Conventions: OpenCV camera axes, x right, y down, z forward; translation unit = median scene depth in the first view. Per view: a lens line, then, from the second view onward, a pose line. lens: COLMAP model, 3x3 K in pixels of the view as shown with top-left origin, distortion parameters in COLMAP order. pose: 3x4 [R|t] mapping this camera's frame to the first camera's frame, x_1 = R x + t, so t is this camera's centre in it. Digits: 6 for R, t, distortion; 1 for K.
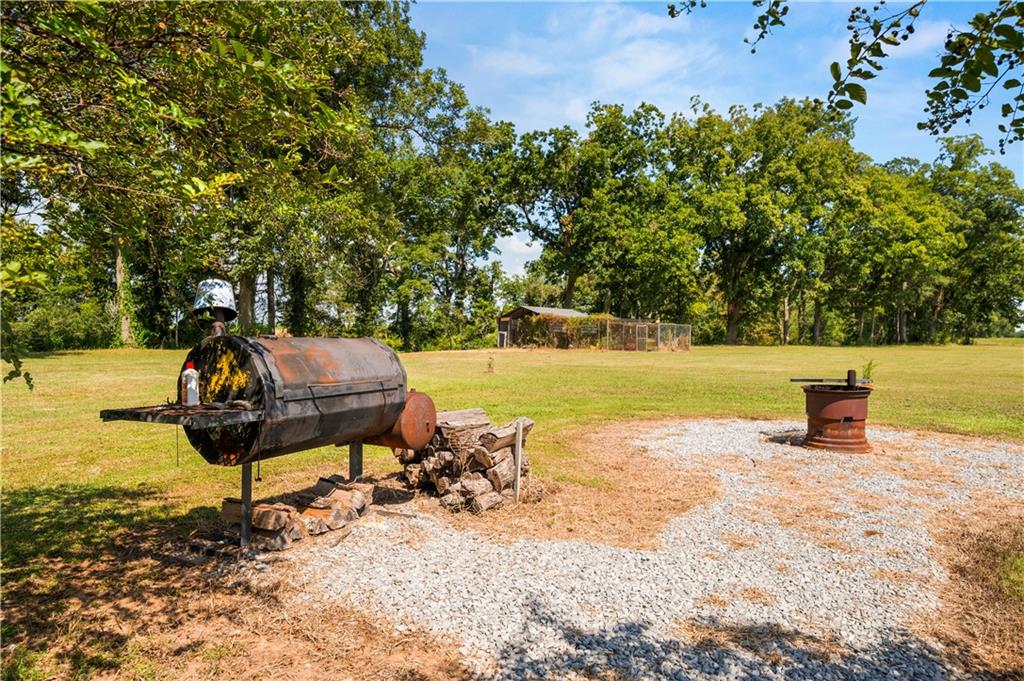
lens RADIAL K [[645.4, 0, 514.5], [0, 645.4, 337.4], [0, 0, 1]] dist [-0.033286, -0.001167]
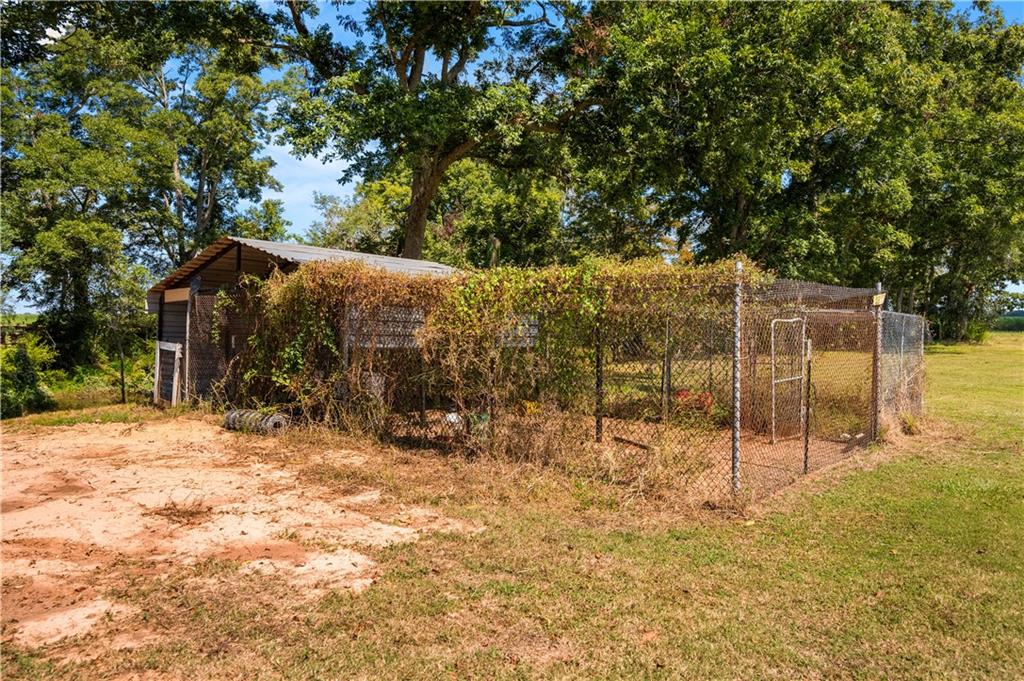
lens RADIAL K [[684.8, 0, 511.5], [0, 684.8, 334.5], [0, 0, 1]] dist [-0.002300, -0.000261]
pose [[0.968765, -0.012794, 0.247652, 0.040086], [0.010322, 0.999883, 0.011275, -0.012345], [-0.247767, -0.008367, 0.968783, 0.607886]]
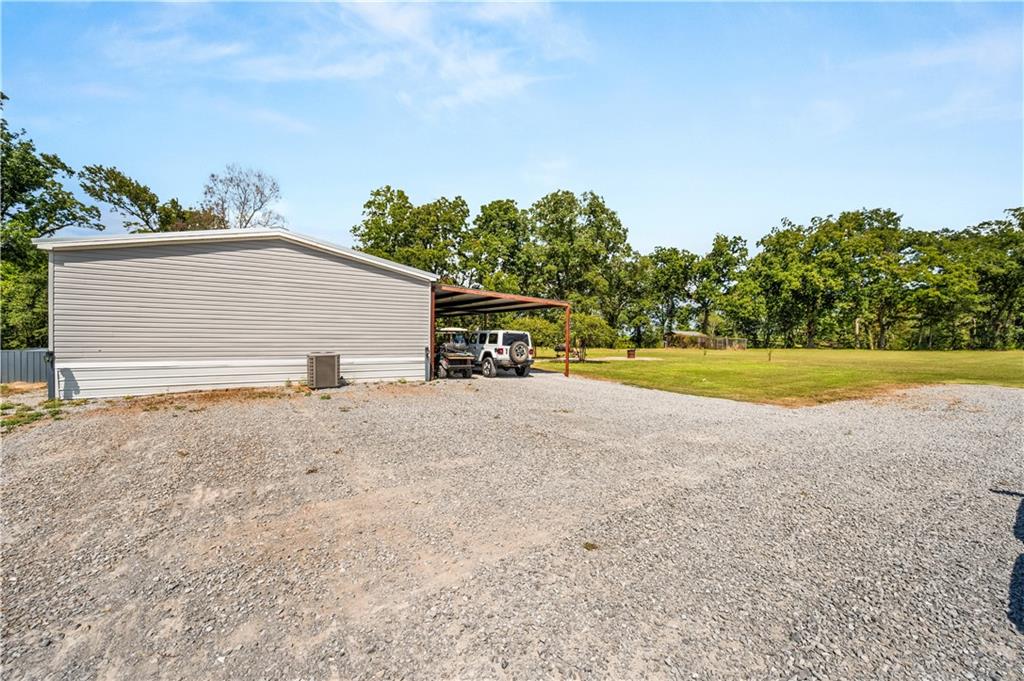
lens RADIAL K [[416.8, 0, 513.7], [0, 416.8, 338.5], [0, 0, 1]] dist [-0.003766, -0.000116]
pose [[0.863881, 0.000198, -0.503696, 0.237925], [-0.006361, 0.999924, -0.010517, 0.000375], [0.503656, 0.012289, 0.863817, -0.531424]]
